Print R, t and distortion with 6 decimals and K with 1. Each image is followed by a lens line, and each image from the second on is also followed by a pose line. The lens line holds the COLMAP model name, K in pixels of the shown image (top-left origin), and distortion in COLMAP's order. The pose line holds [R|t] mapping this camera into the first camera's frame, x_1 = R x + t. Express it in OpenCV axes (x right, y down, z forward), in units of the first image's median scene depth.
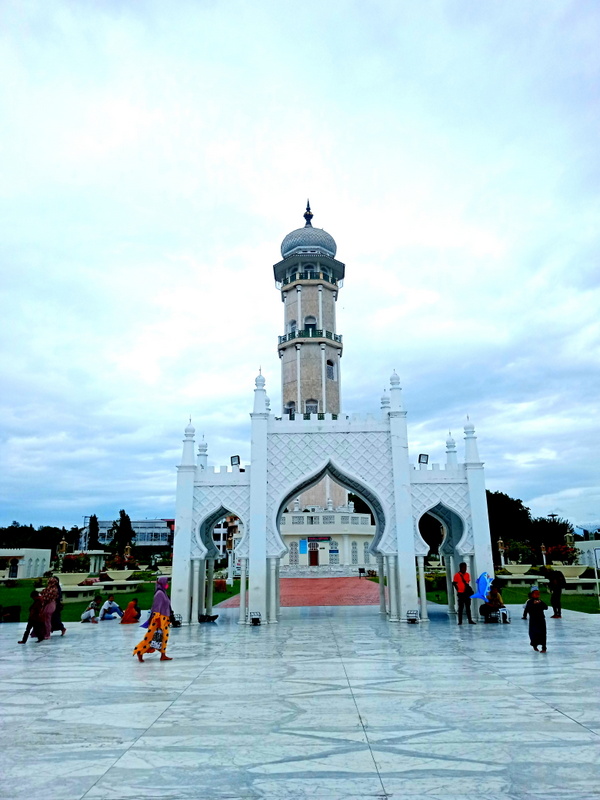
lens RADIAL K [[566.5, 0, 315.9], [0, 566.5, 404.8], [0, 0, 1]] dist [0.021993, -0.063374]
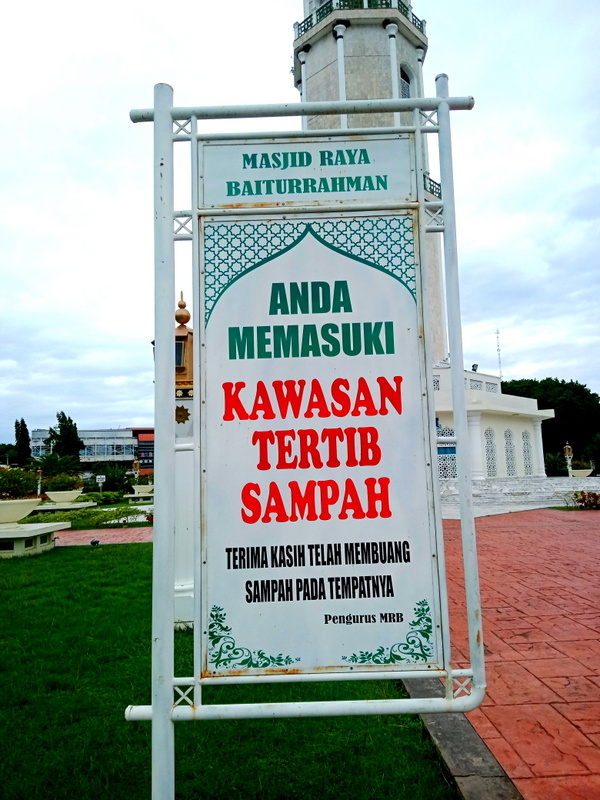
lens RADIAL K [[566.5, 0, 315.9], [0, 566.5, 404.8], [0, 0, 1]] dist [0.021993, -0.063374]
pose [[0.999466, -0.021847, 0.024295, -0.068577], [0.018167, 0.989625, 0.142518, 0.136172], [-0.027157, -0.142001, 0.989494, 0.491950]]
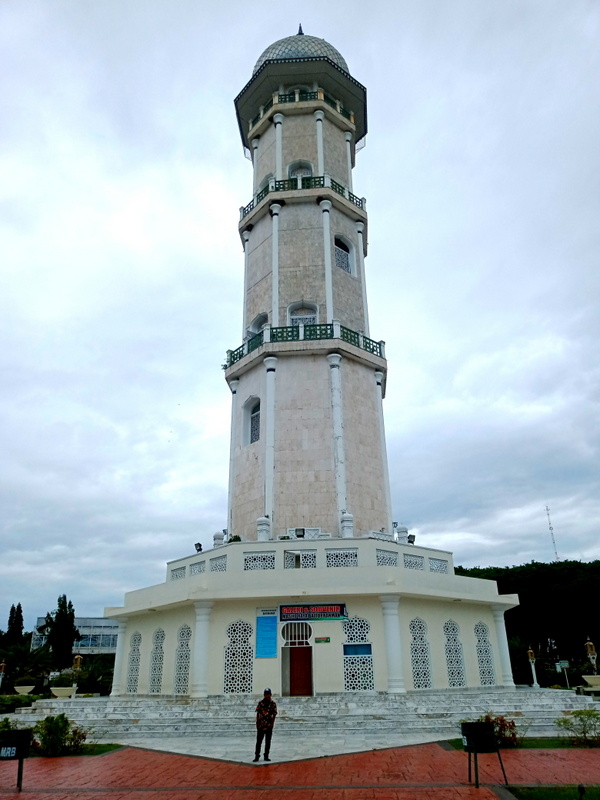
lens RADIAL K [[566.5, 0, 315.9], [0, 566.5, 404.8], [0, 0, 1]] dist [0.021993, -0.063374]
pose [[0.997164, -0.037653, -0.065166, 0.029403], [0.025559, 0.983818, -0.177339, 0.149743], [0.070789, 0.175170, 0.981990, 0.550295]]
